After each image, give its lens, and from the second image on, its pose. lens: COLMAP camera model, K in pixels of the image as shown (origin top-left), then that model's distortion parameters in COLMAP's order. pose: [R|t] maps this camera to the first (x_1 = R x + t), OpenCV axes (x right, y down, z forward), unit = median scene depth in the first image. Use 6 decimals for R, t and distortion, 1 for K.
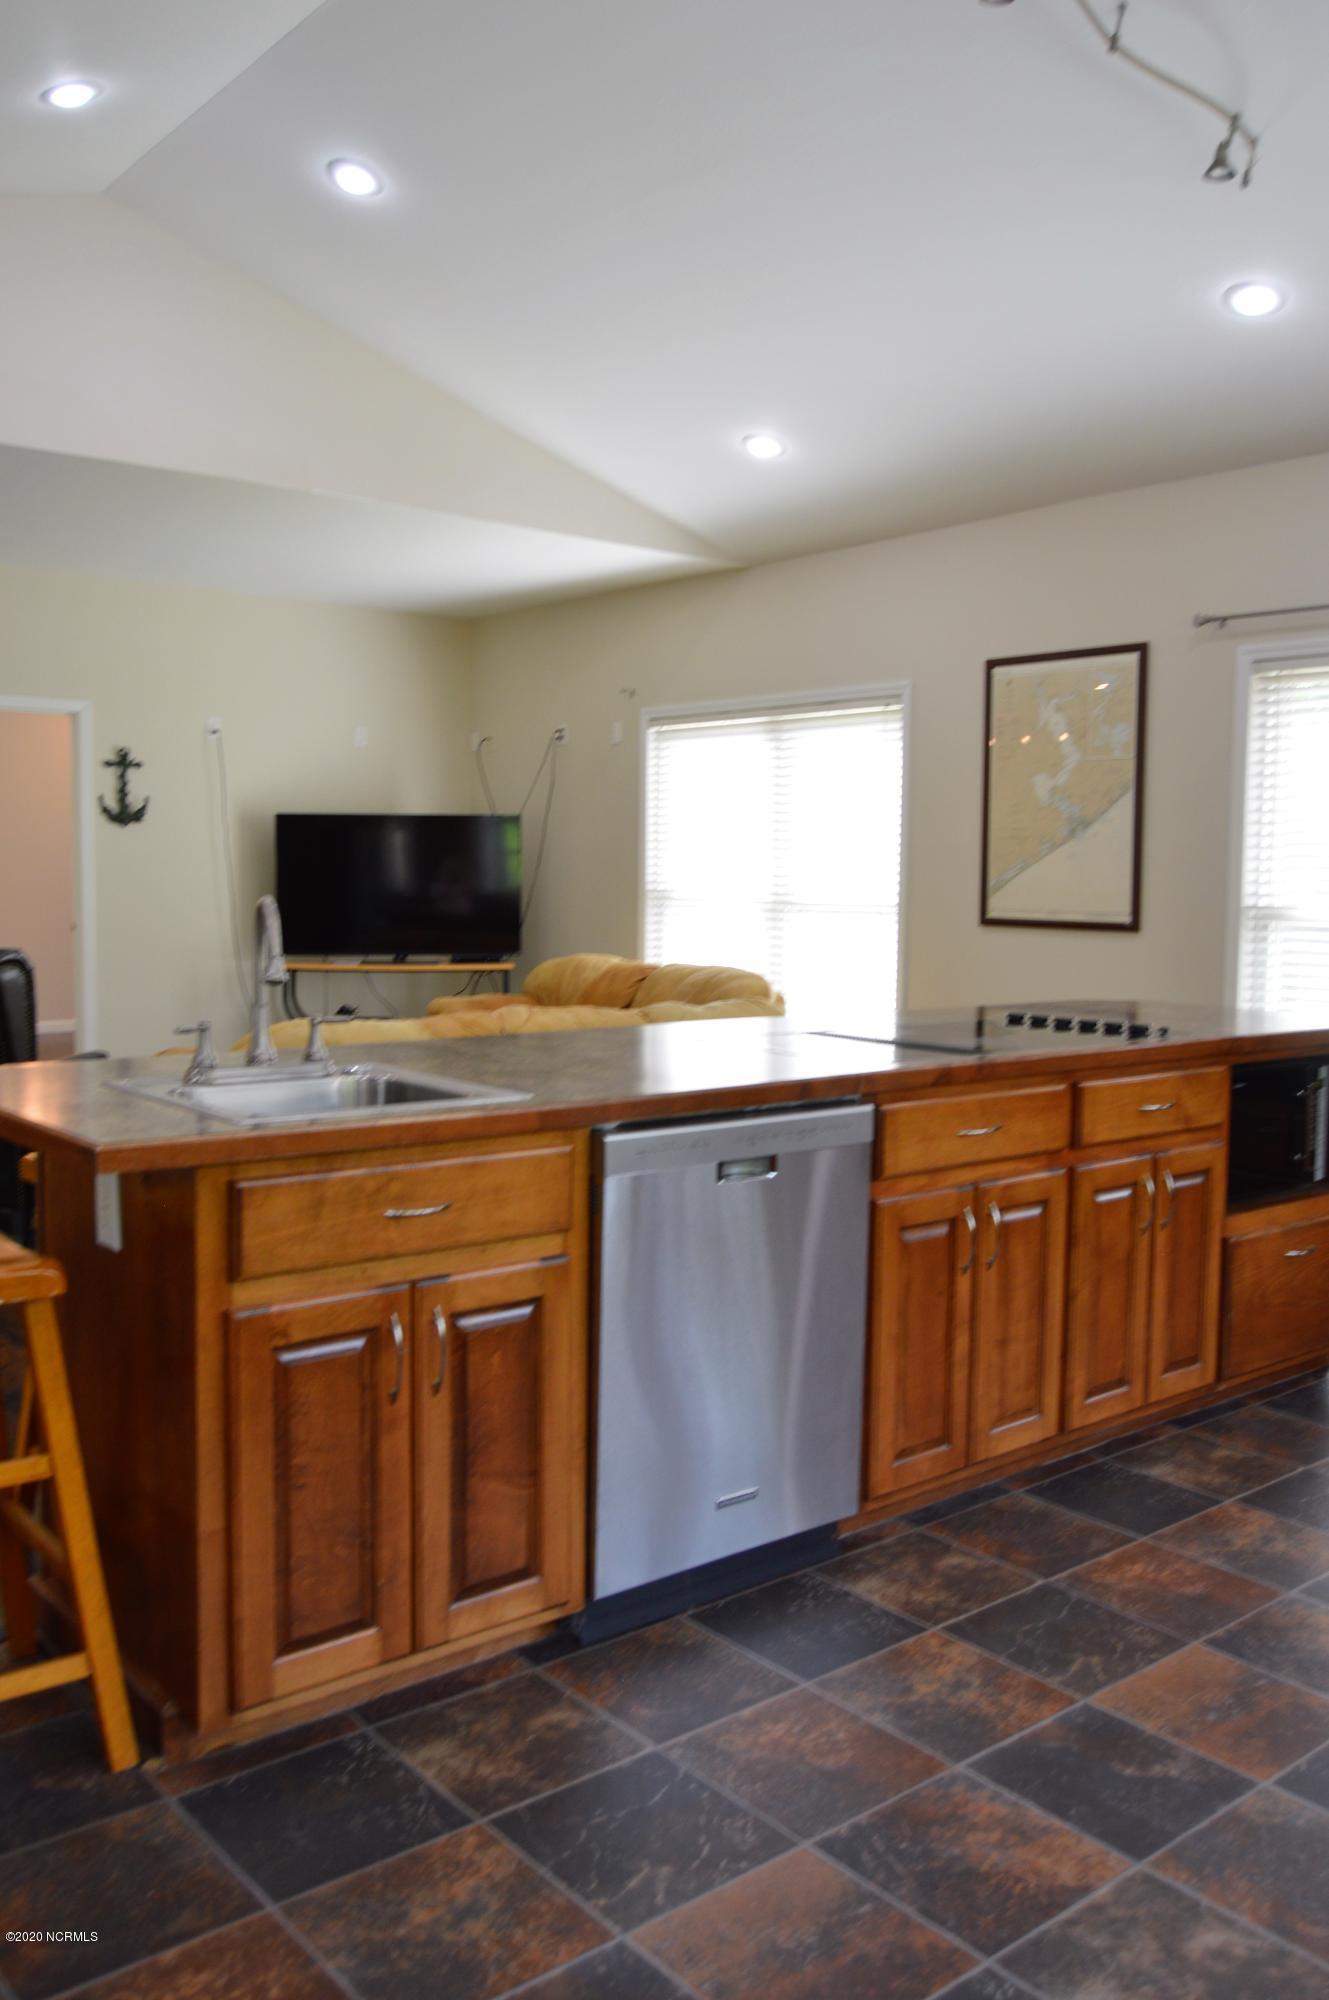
lens RADIAL K [[1644.2, 0, 658.4], [0, 1644.2, 997.8], [0, 0, 1]] dist [-0.019422, -0.000211]
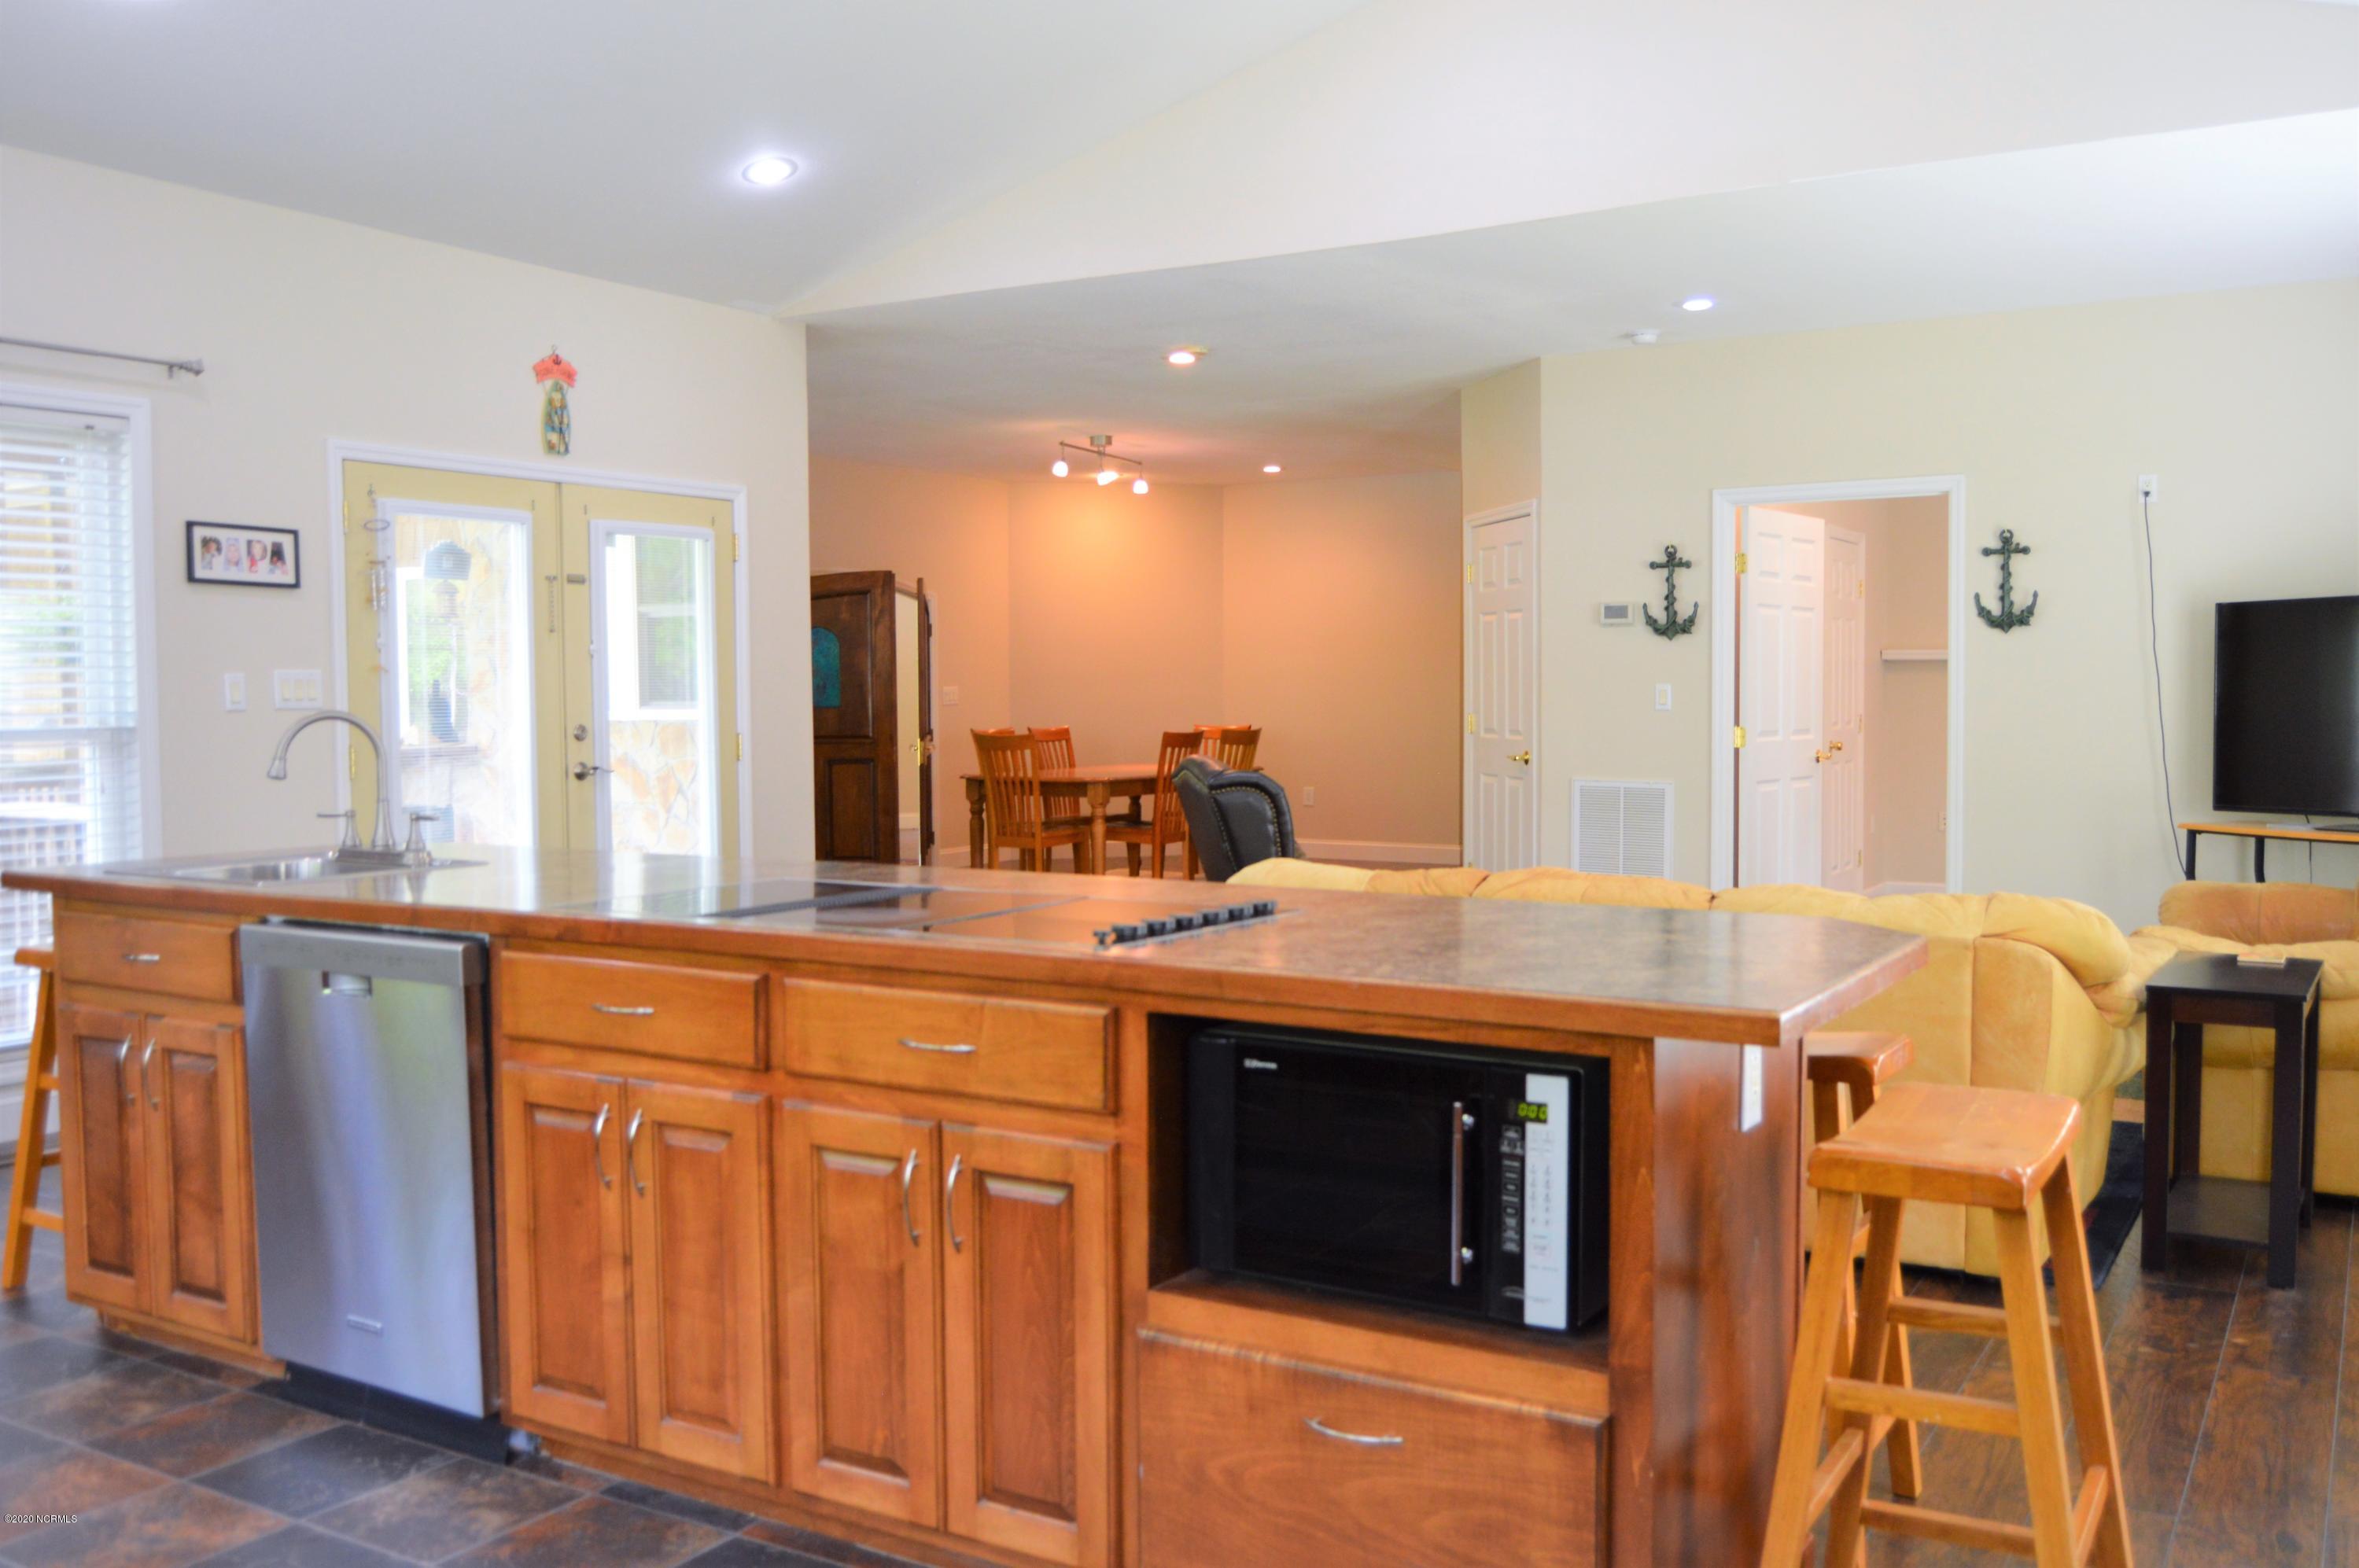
lens RADIAL K [[1991.3, 0, 1200.3], [0, 1991.3, 788.4], [0, 0, 1]] dist [-0.020915, 0.002959]
pose [[0.329871, 0.030630, -0.943529, 0.991459], [-0.062492, 0.997990, 0.010550, -0.042041], [0.941955, 0.055483, 0.331122, 0.803647]]
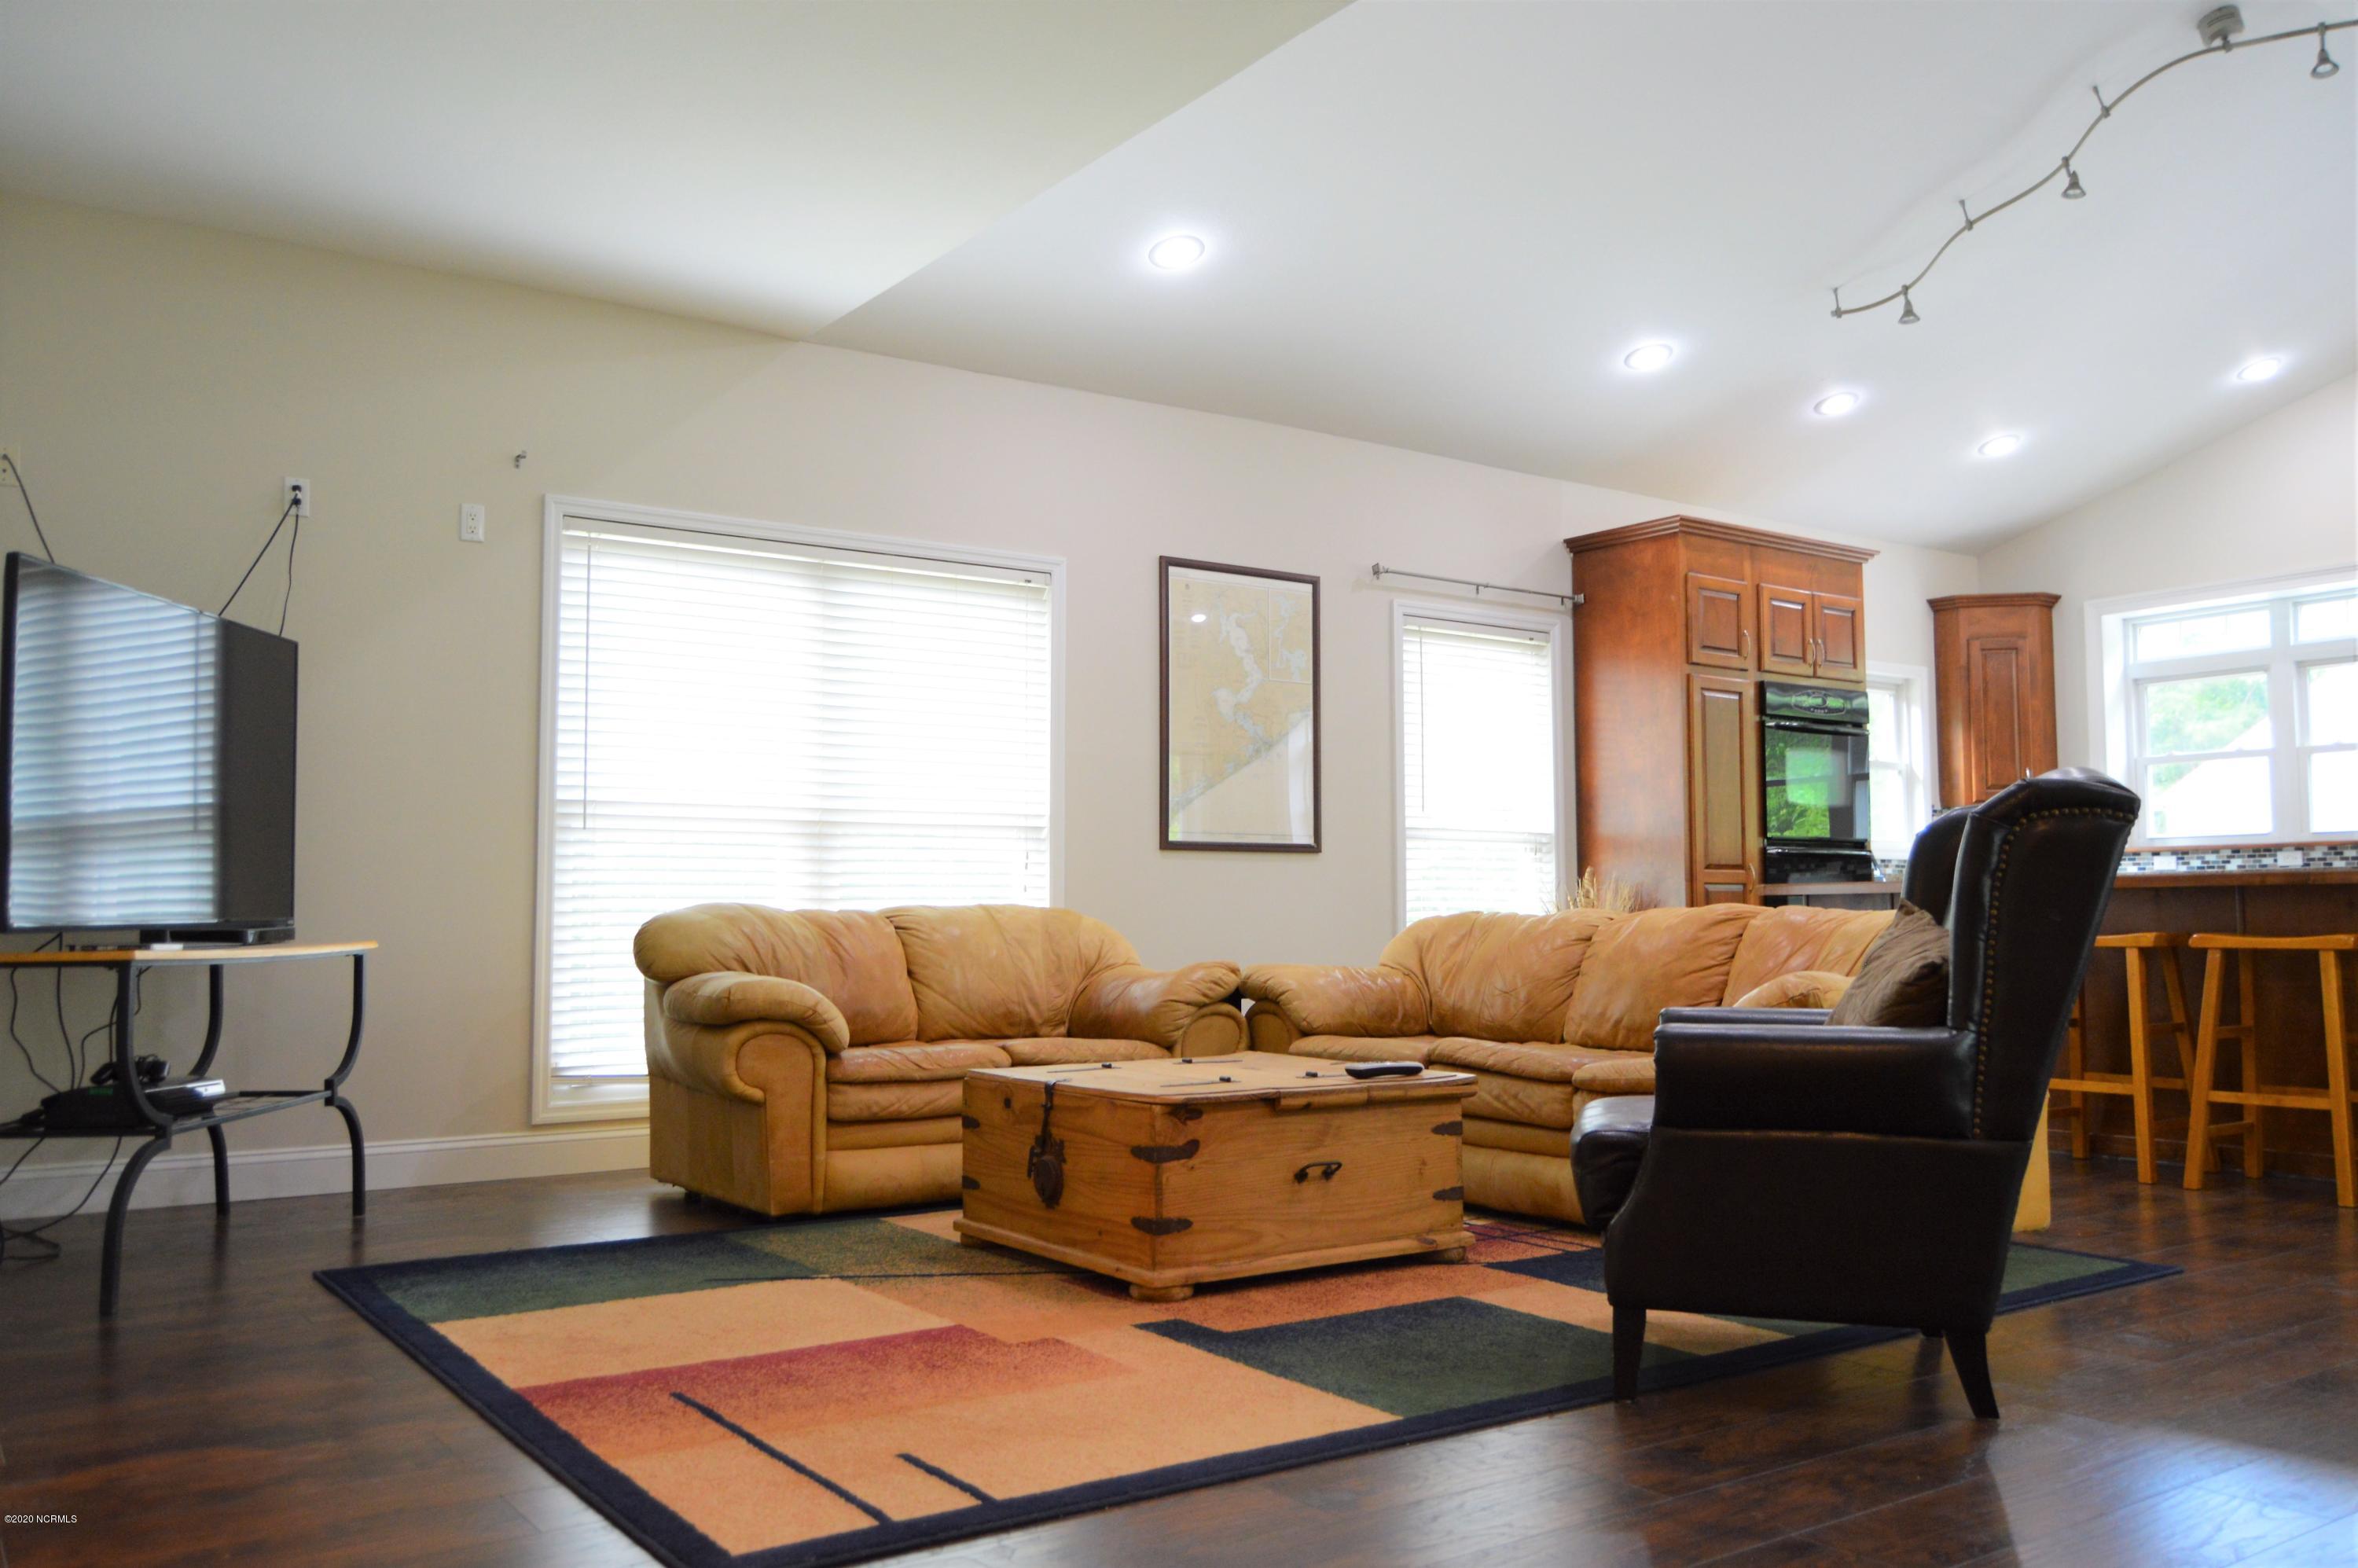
lens RADIAL K [[1890.5, 0, 1194.8], [0, 1890.5, 790.6], [0, 0, 1]] dist [-0.015109, 0.004031]
pose [[0.076357, 0.053874, 0.995624, -1.543309], [0.083062, 0.994725, -0.060196, -0.024719], [-0.993615, 0.087295, 0.071480, 1.714449]]
